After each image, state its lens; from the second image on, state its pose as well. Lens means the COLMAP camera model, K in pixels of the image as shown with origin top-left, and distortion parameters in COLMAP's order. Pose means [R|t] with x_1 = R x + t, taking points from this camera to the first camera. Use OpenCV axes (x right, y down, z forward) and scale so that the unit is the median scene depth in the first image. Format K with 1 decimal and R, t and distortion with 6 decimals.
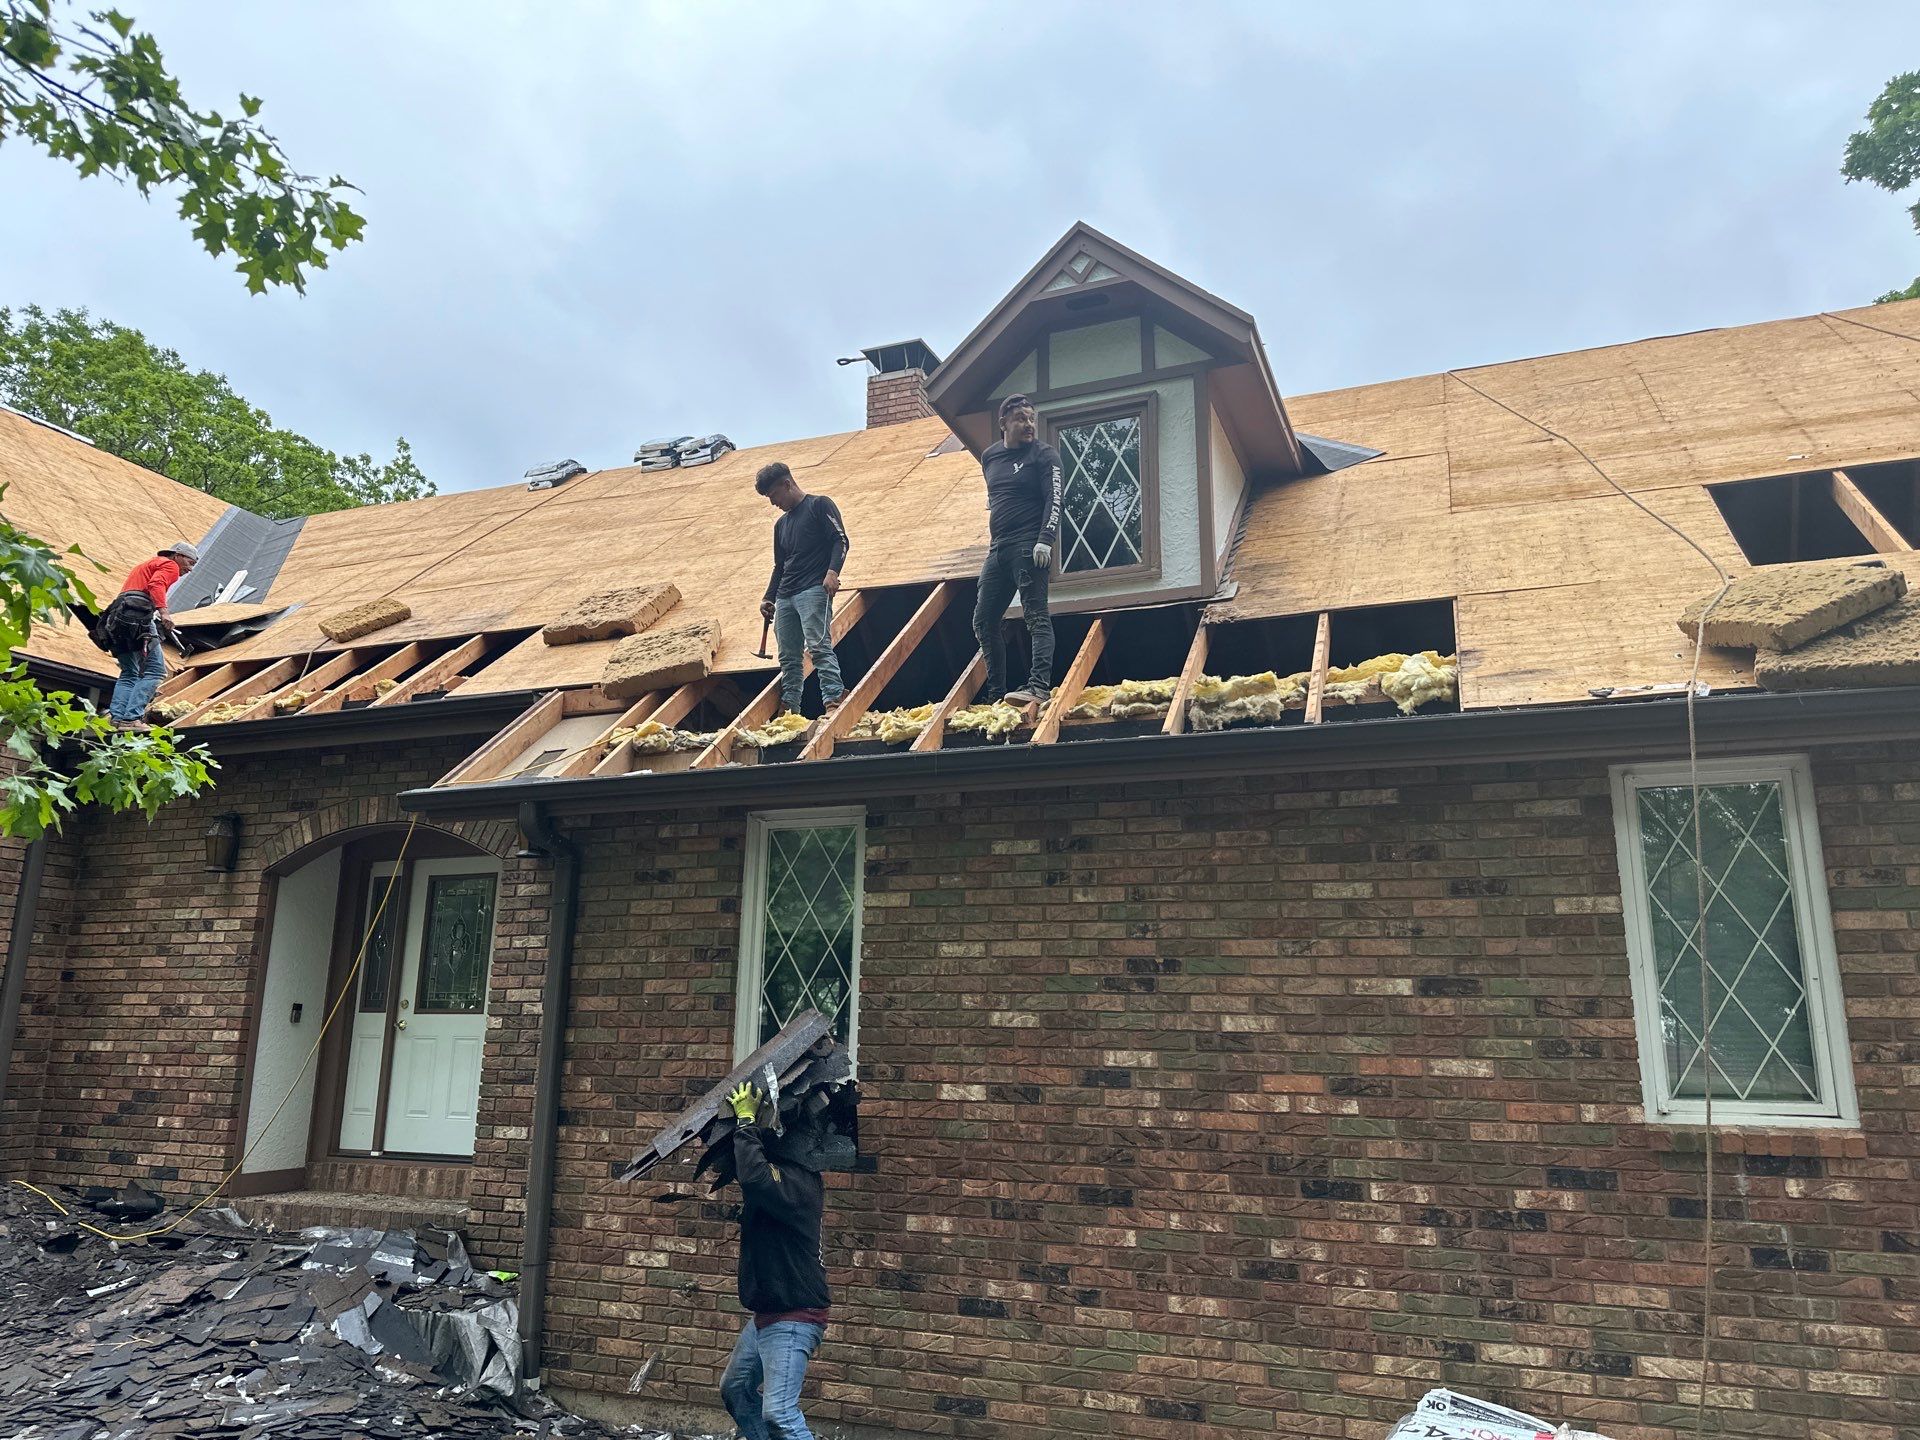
lens RADIAL K [[1359.8, 0, 960.0], [0, 1359.8, 720.0], [0, 0, 1]] dist [0.028384, -0.030934]
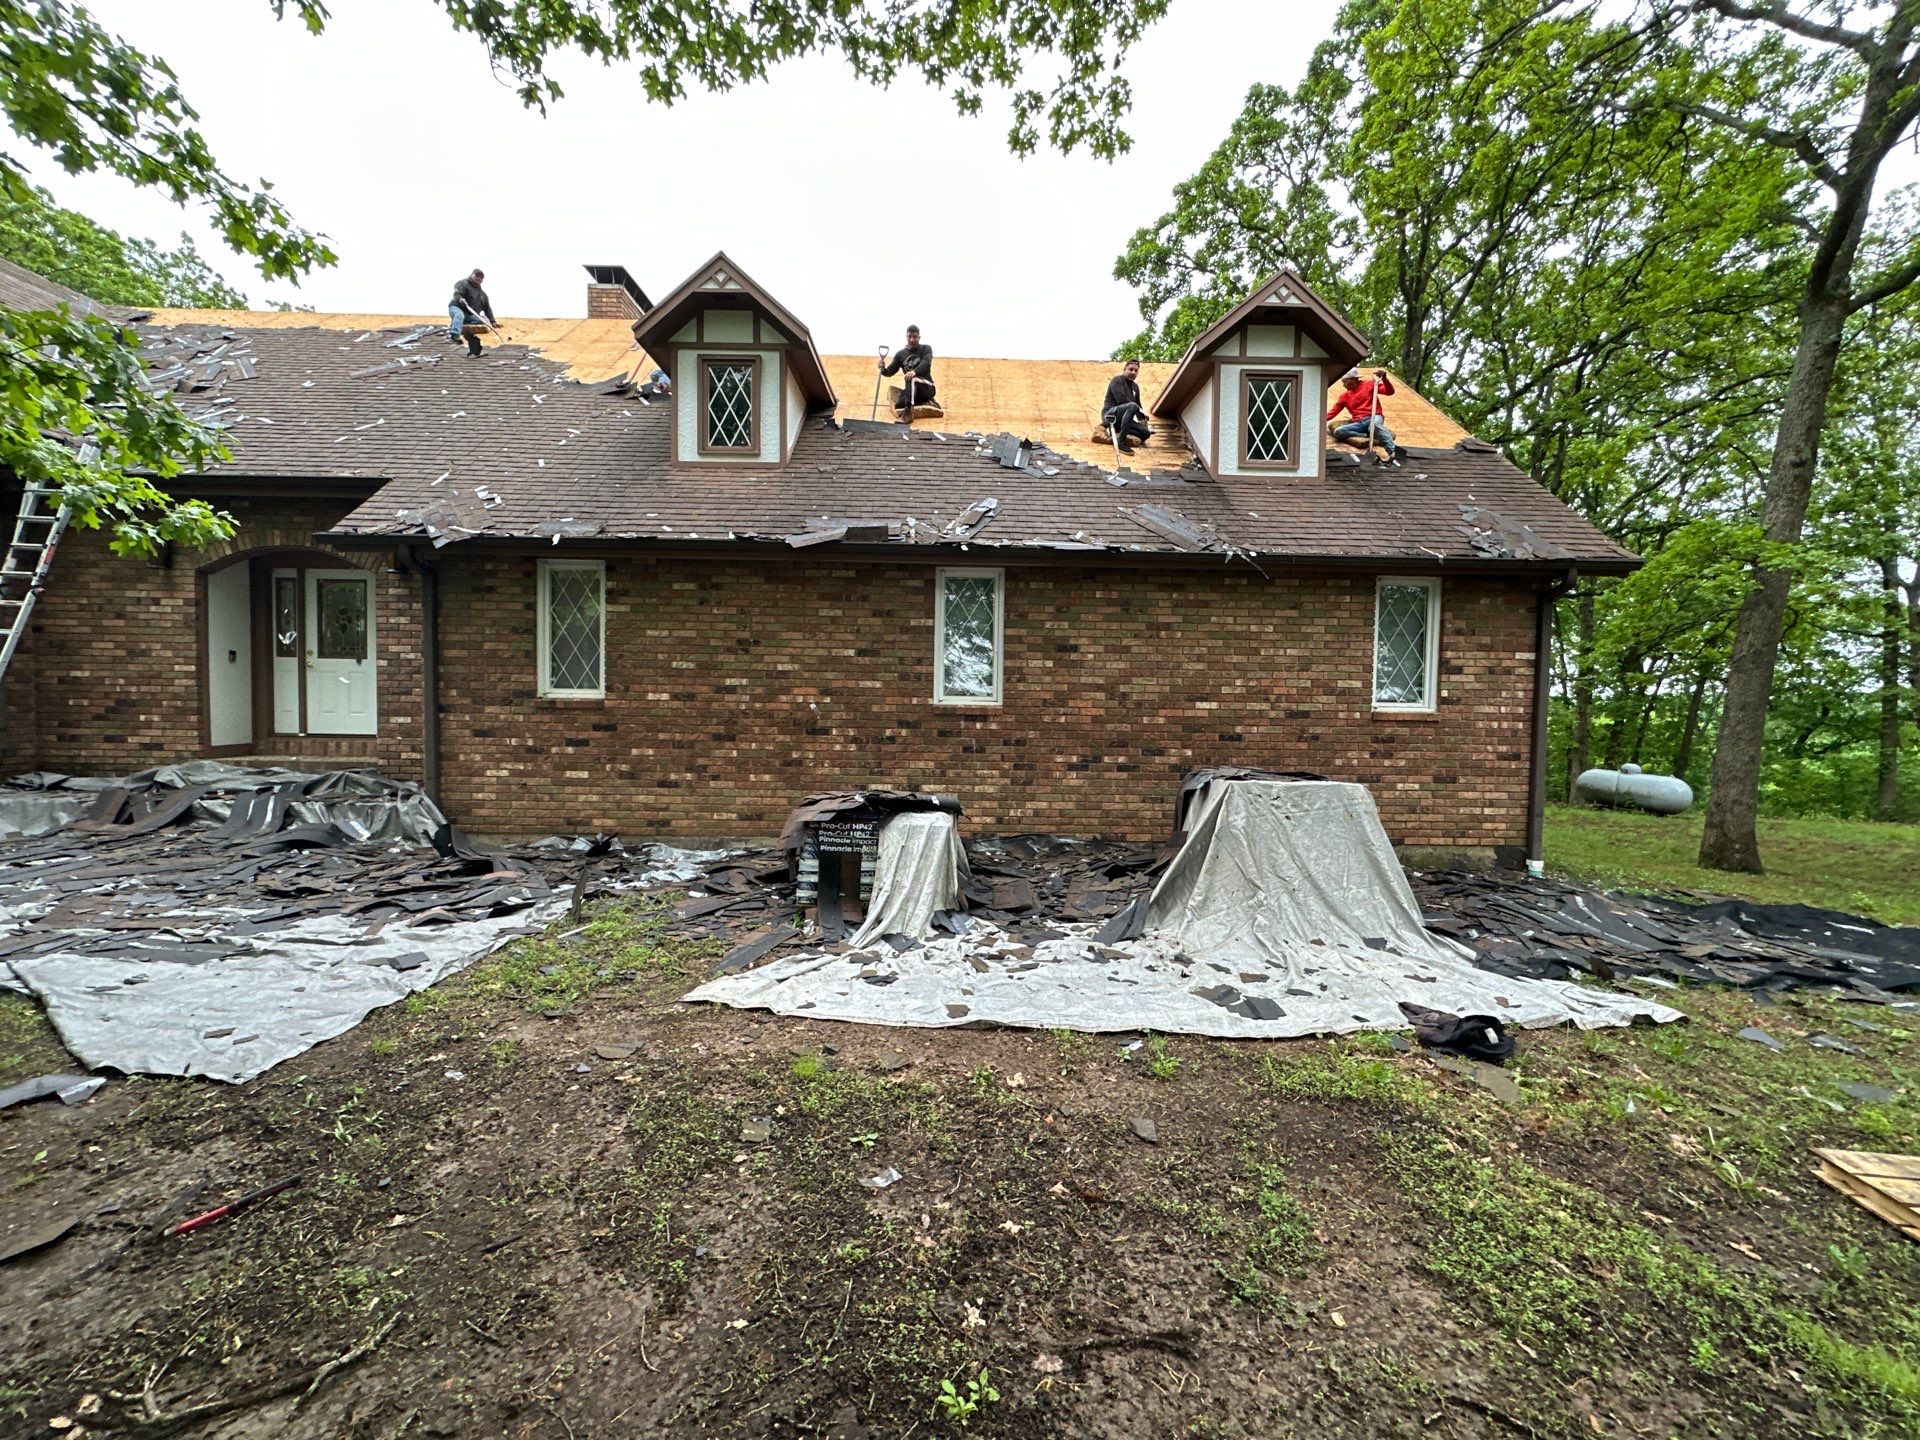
lens RADIAL K [[760.3, 0, 960.0], [0, 760.3, 720.0], [0, 0, 1]] dist [-0.002702, -0.000106]
pose [[0.925132, -0.009151, 0.379534, -0.015051], [-0.093027, 0.963768, 0.249995, -0.048107], [-0.368071, -0.266586, 0.890761, -0.323661]]
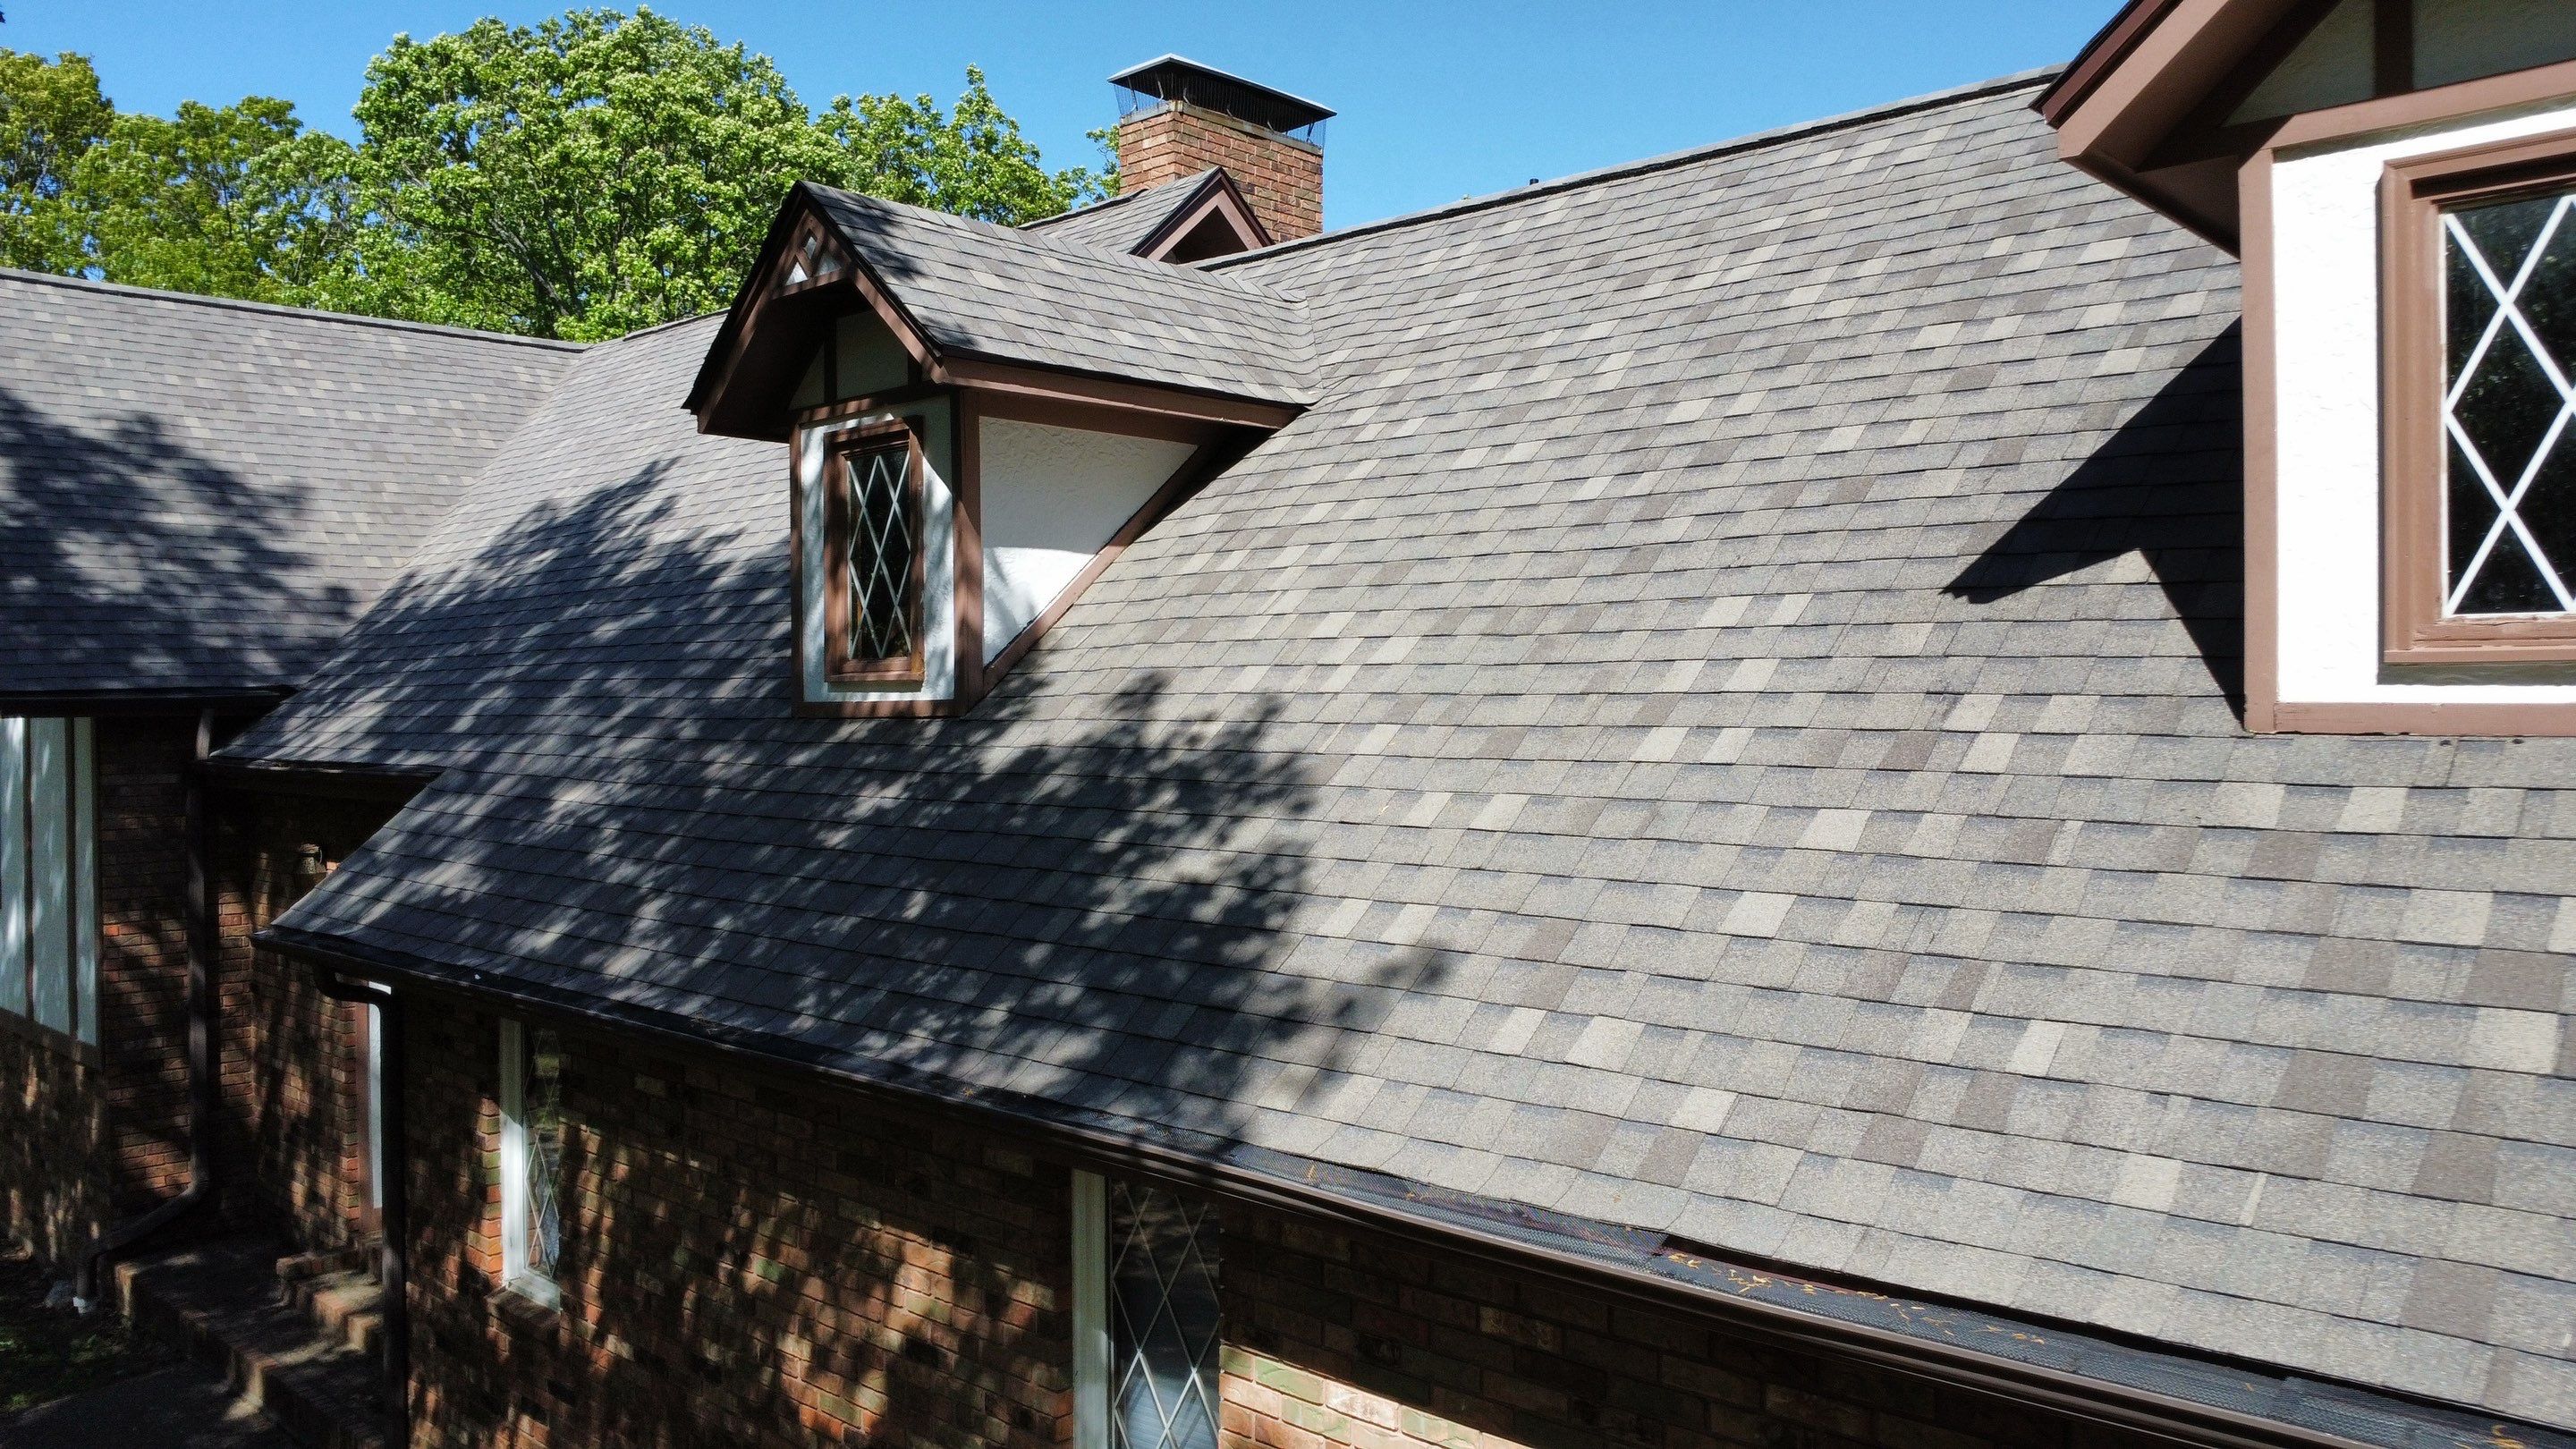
lens RADIAL K [[1827.5, 0, 1288.0], [0, 1827.5, 724.5], [0, 0, 1]] dist [-0.009495, -0.006335]
pose [[0.935618, -0.015732, -0.352663, 0.946451], [0.098818, 0.970739, 0.218863, -0.385518], [0.338901, -0.239622, 0.909795, 0.174247]]
